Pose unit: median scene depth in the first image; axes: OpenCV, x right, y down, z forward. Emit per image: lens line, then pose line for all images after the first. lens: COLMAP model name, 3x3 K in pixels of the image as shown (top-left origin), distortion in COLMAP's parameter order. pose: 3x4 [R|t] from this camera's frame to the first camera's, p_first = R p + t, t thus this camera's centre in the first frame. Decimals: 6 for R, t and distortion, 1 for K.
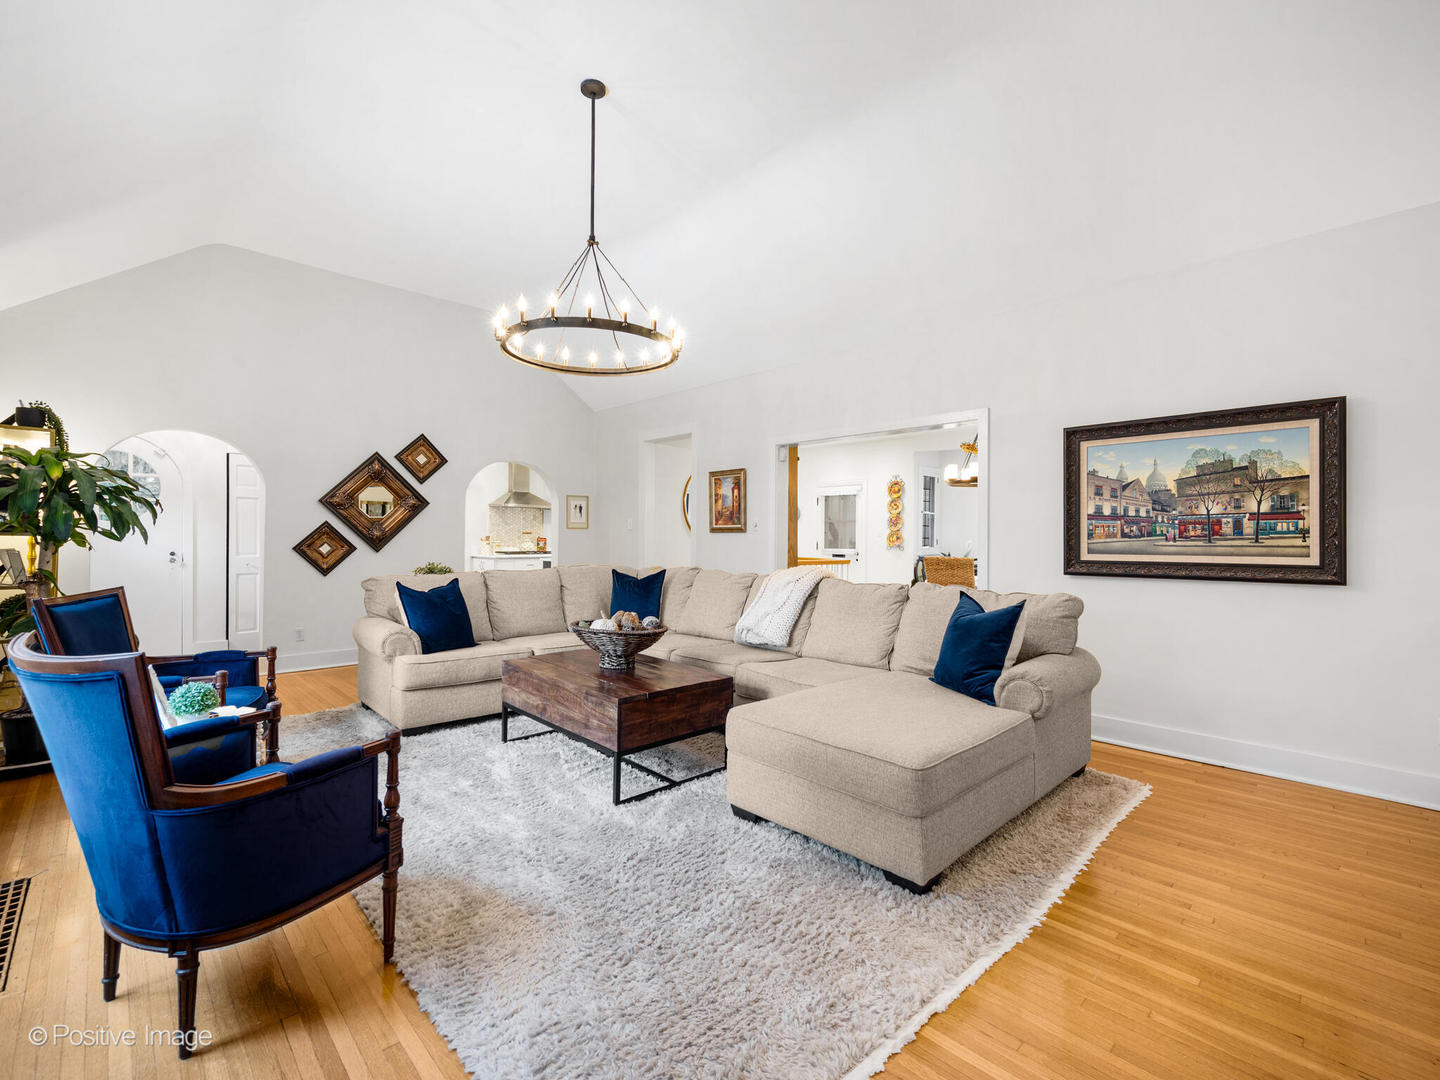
lens RADIAL K [[637.7, 0, 724.7], [0, 637.7, 539.6], [0, 0, 1]] dist [0.002031, 0.000112]
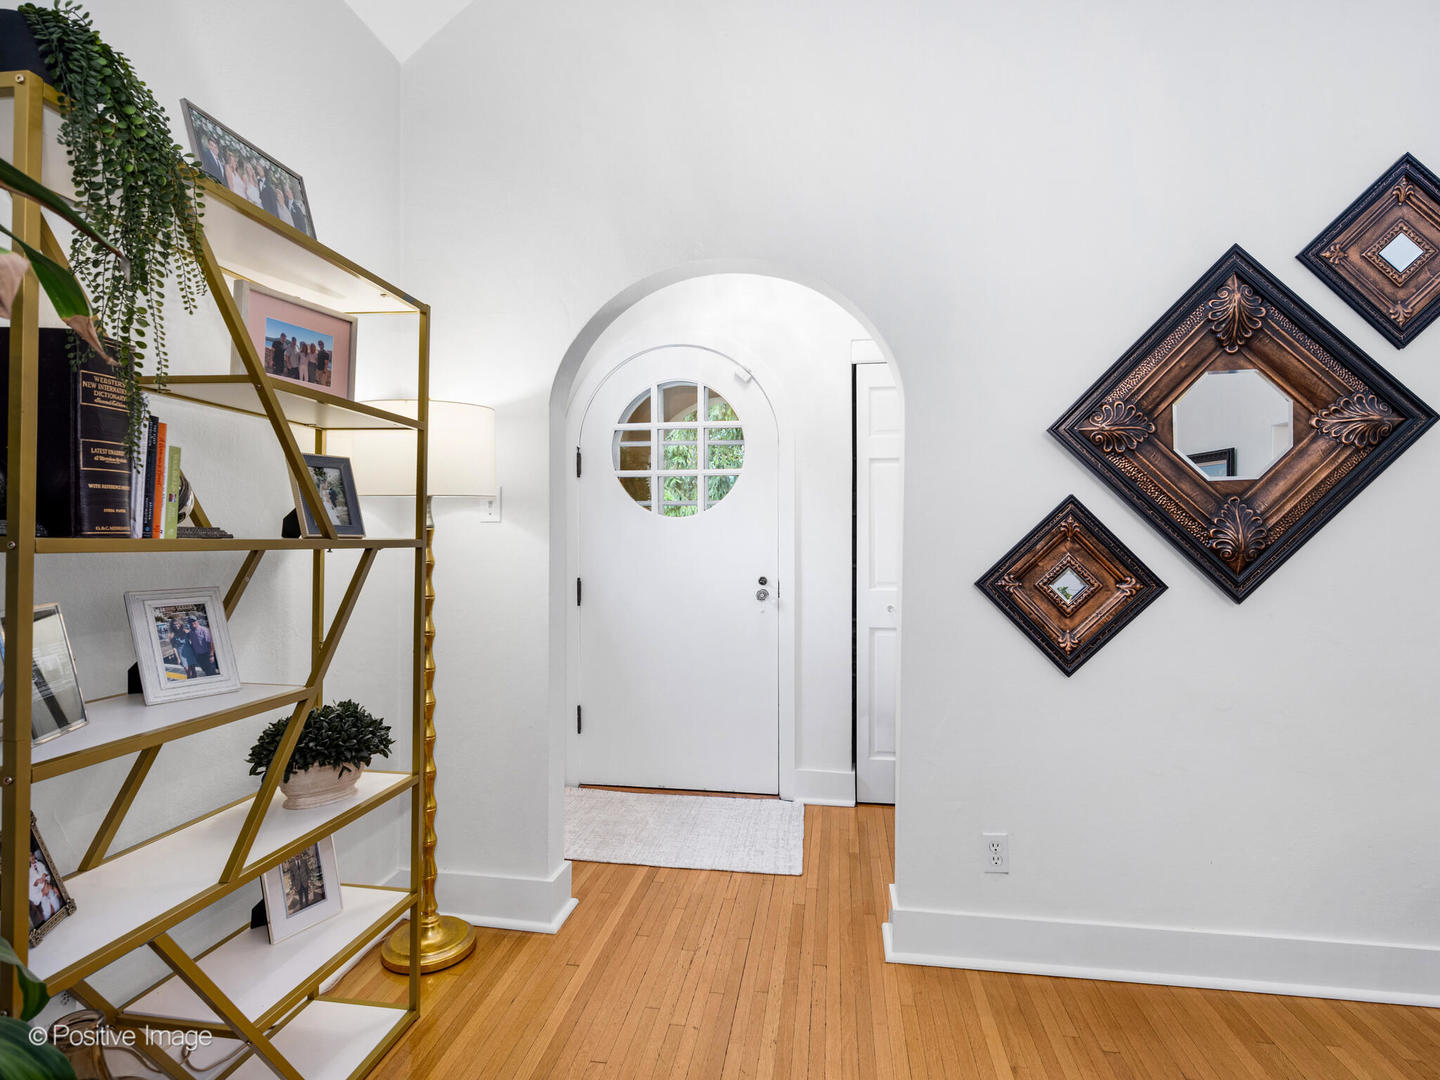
lens RADIAL K [[765.0, 0, 722.1], [0, 765.0, 539.6], [0, 0, 1]] dist [-0.001290, -0.000014]
pose [[0.608102, -0.006144, -0.793835, -0.422142], [-0.000984, 0.999963, -0.008493, -0.004849], [0.793858, 0.005946, 0.608074, 0.624445]]
